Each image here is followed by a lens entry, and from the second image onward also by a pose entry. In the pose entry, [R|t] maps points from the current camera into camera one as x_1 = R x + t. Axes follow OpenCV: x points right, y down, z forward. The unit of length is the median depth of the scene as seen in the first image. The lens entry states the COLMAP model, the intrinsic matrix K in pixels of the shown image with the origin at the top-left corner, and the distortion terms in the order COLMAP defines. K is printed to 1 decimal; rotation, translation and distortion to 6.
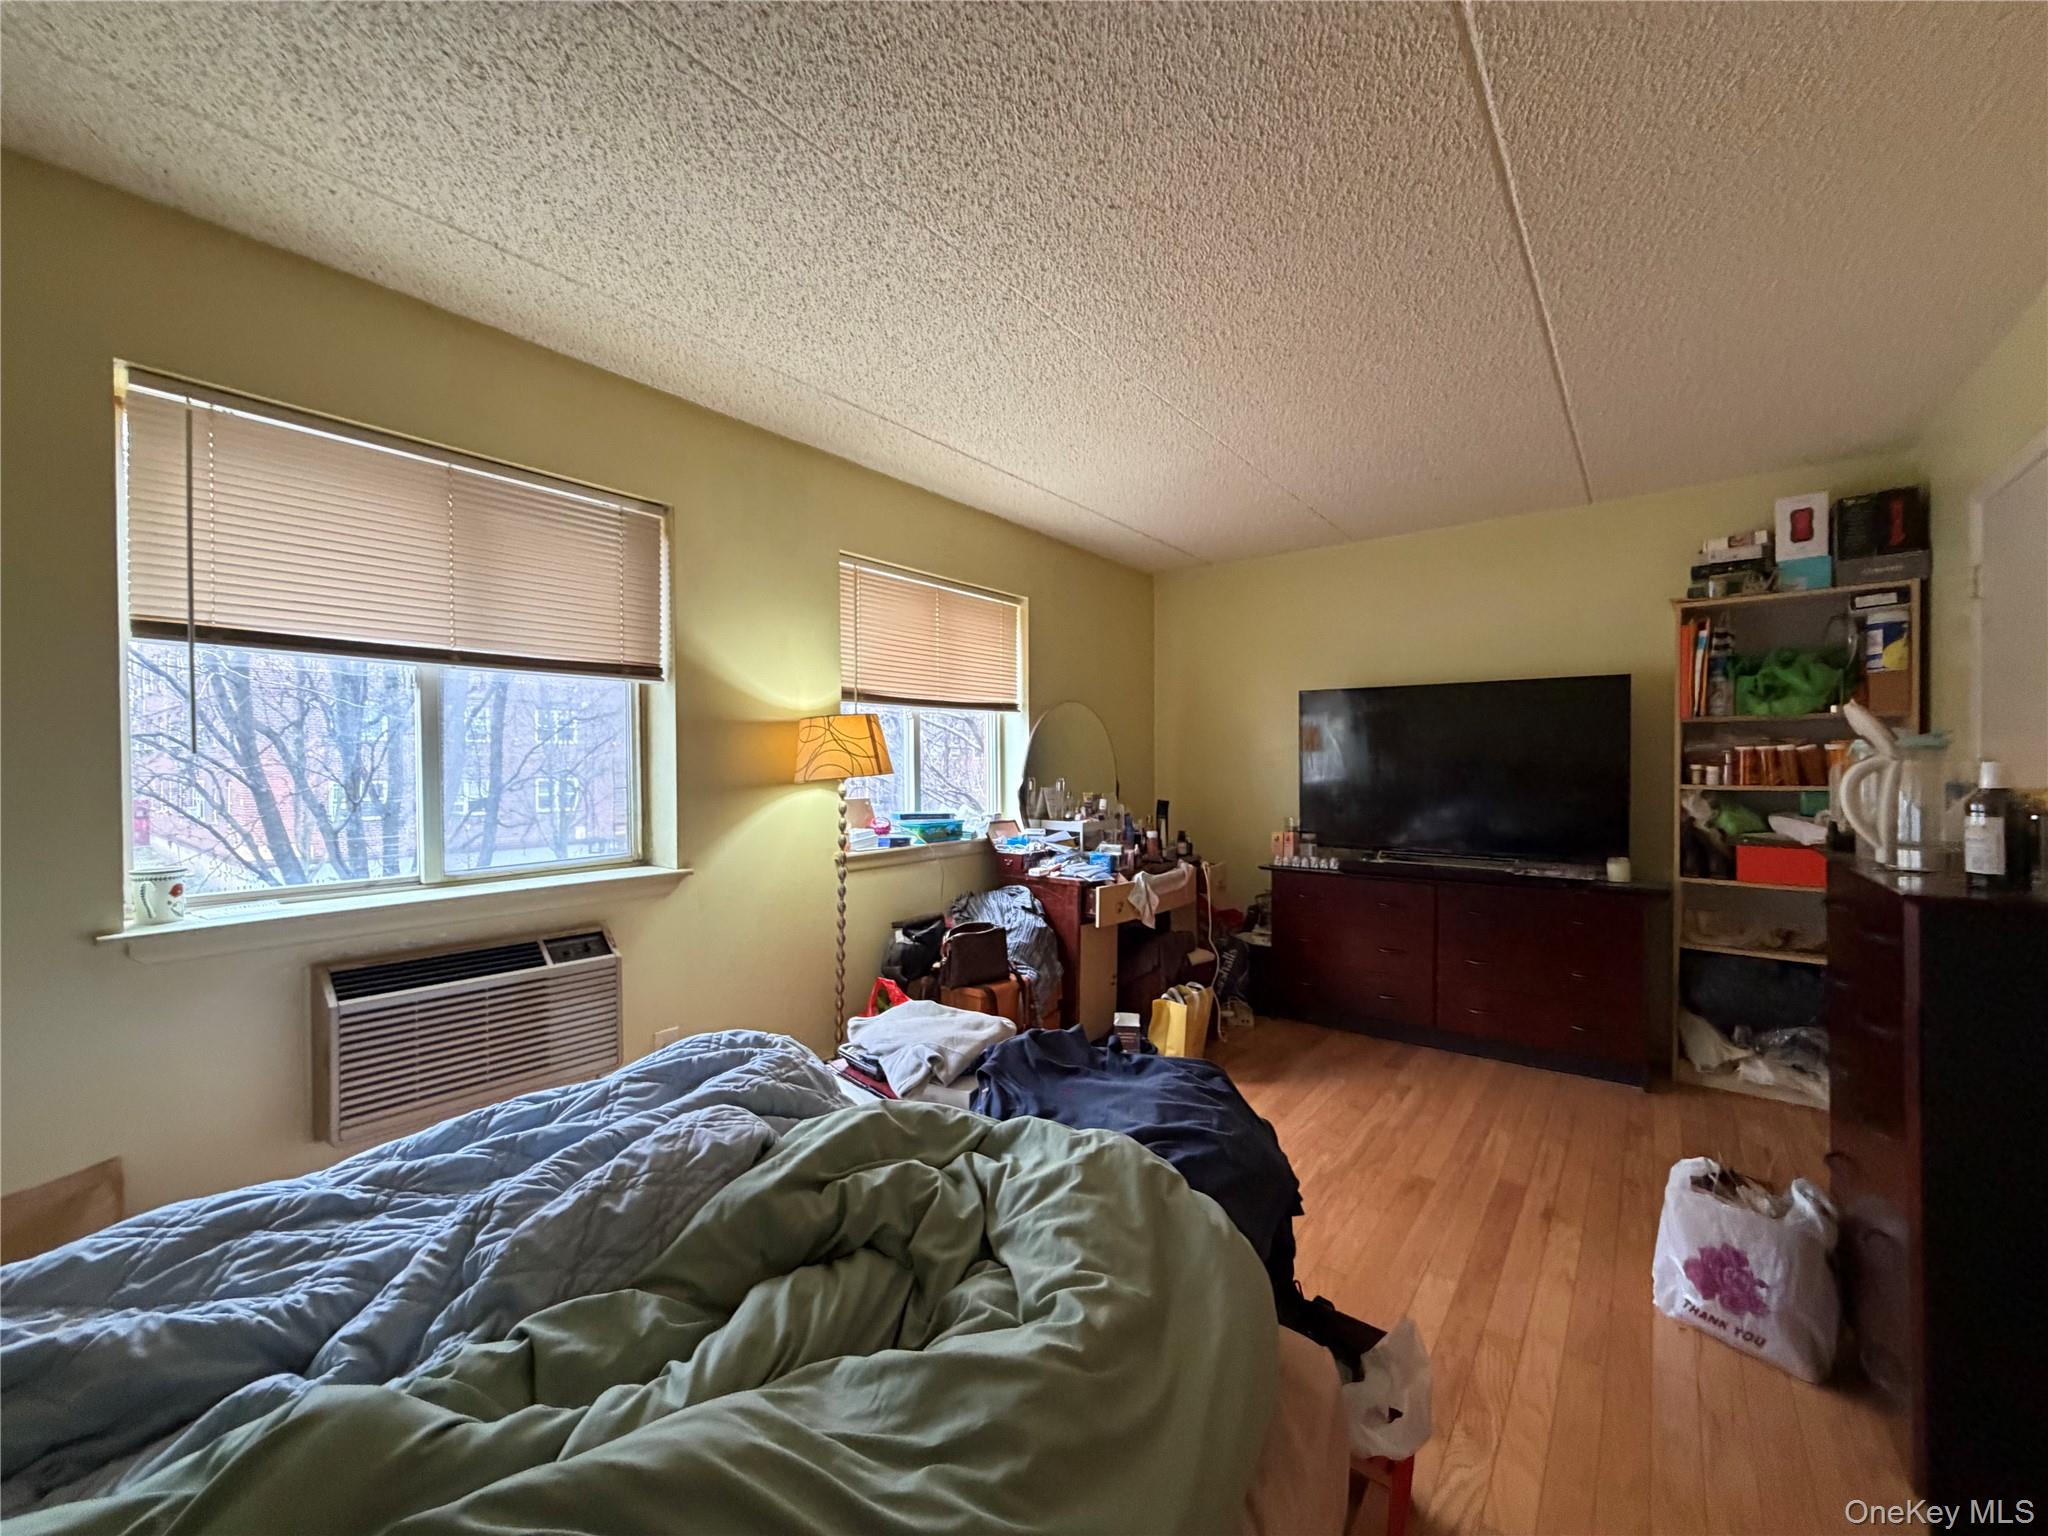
lens RADIAL K [[814.4, 0, 1024.0], [0, 814.4, 768.0], [0, 0, 1]] dist [-0.000313, -0.000016]
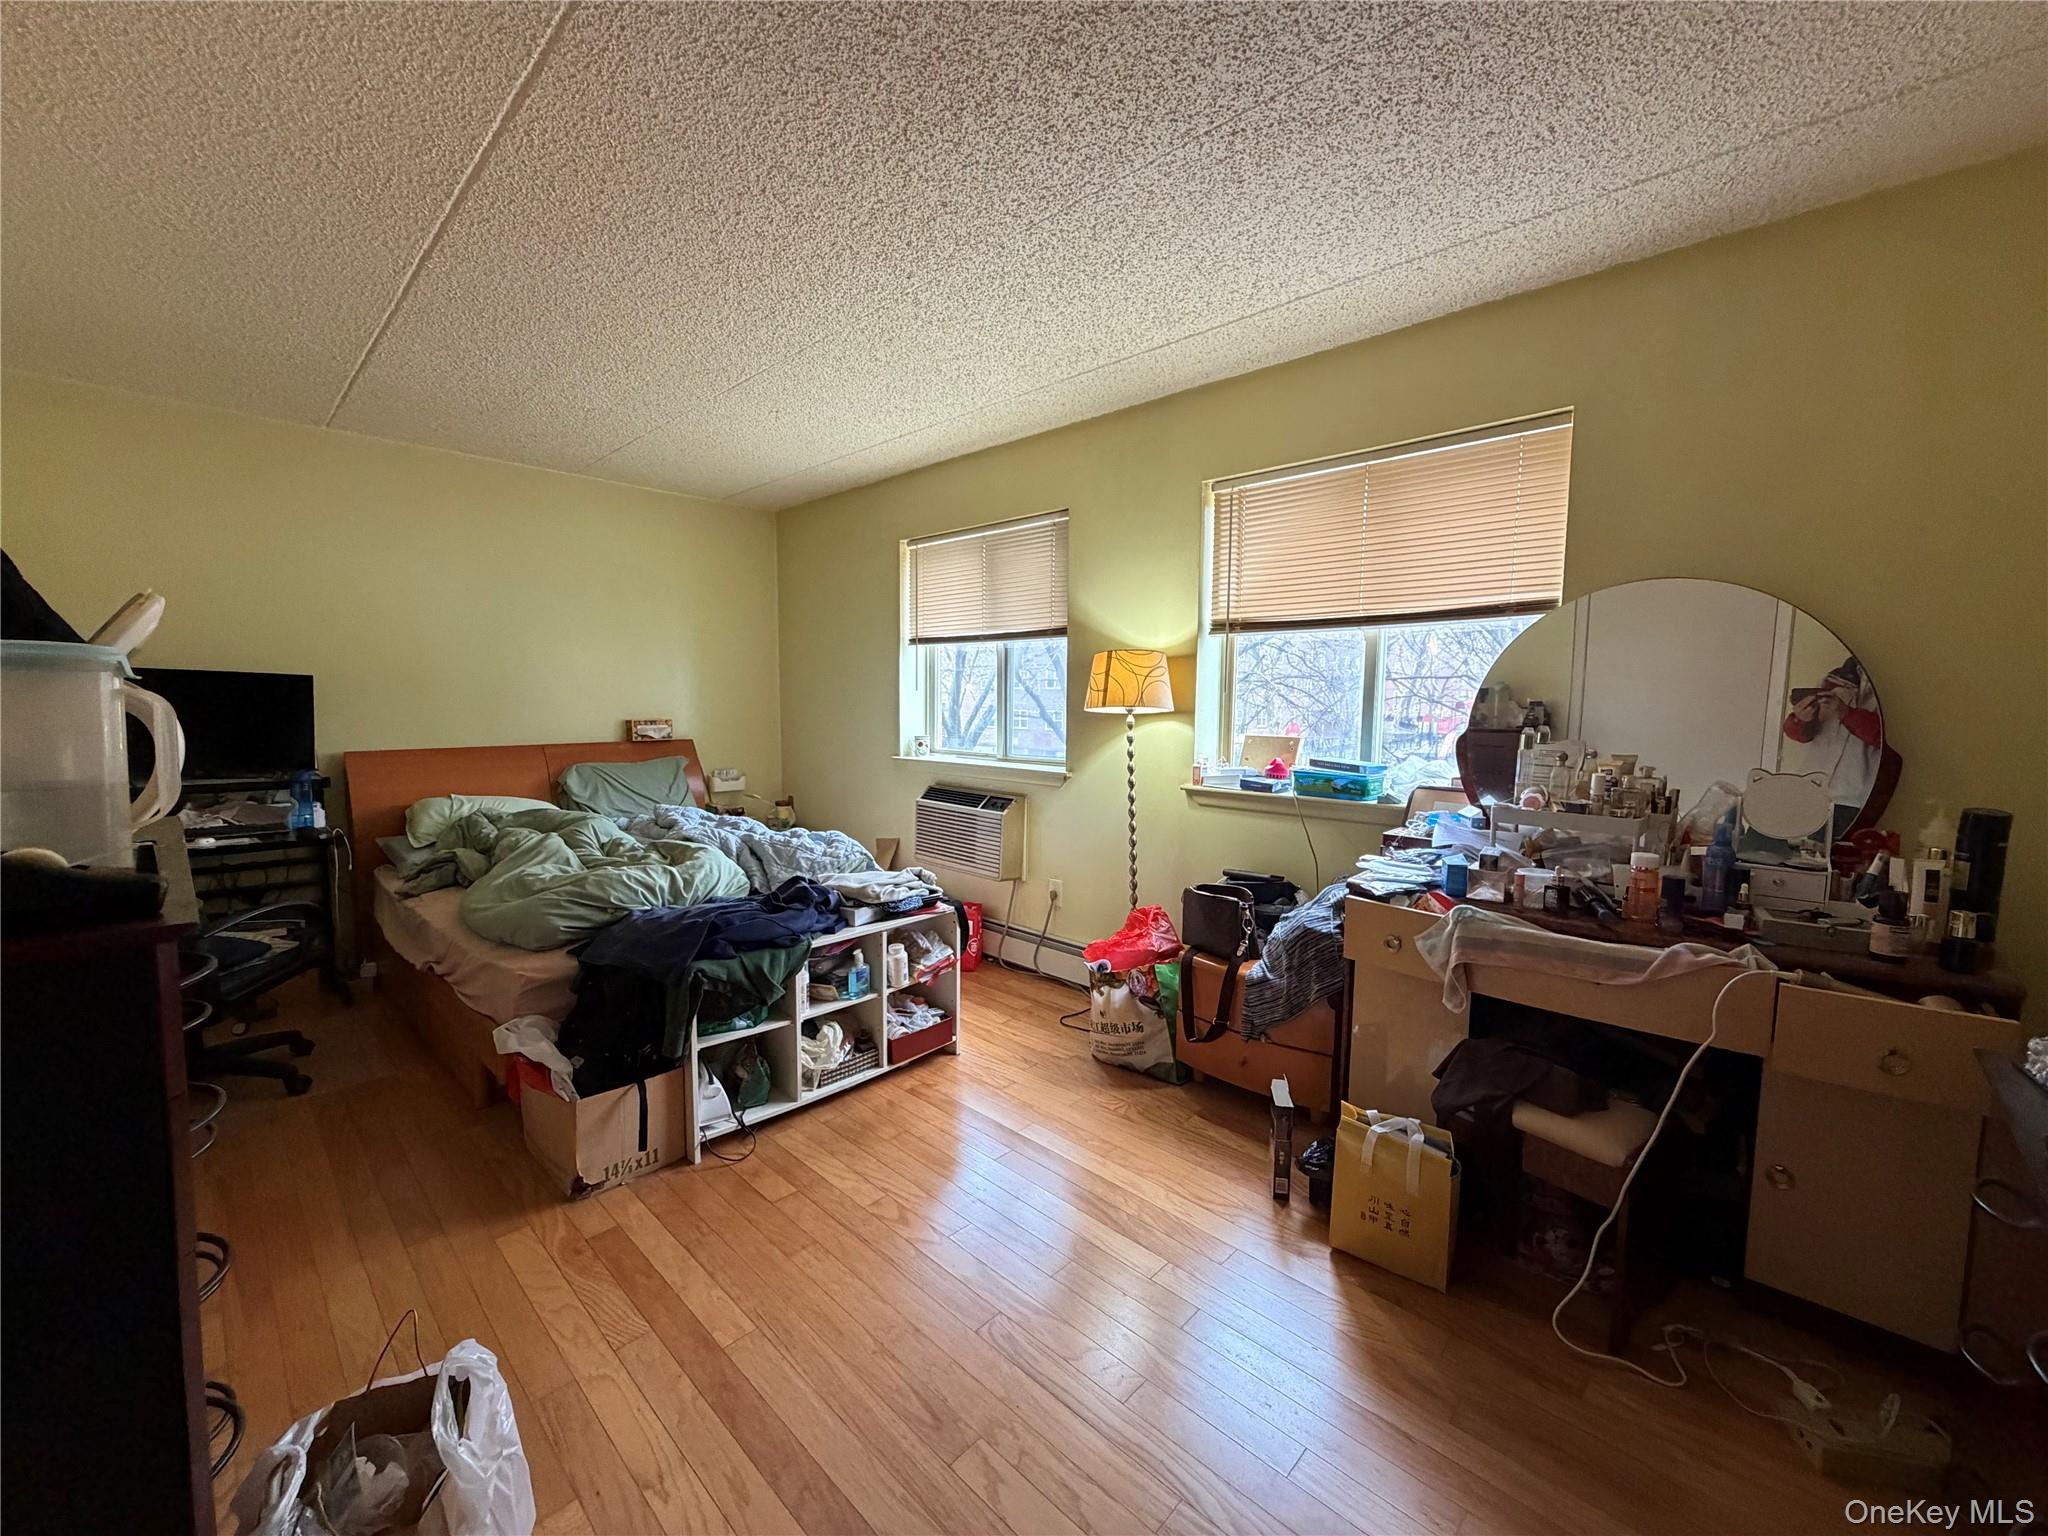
lens RADIAL K [[847.0, 0, 1024.0], [0, 847.0, 768.0], [0, 0, 1]] dist [0.000671, 0.000021]
pose [[-0.123931, 0.066169, -0.990082, 1.004650], [-0.033099, 0.996943, 0.070771, 0.017840], [0.991739, 0.041542, -0.121362, 1.088304]]
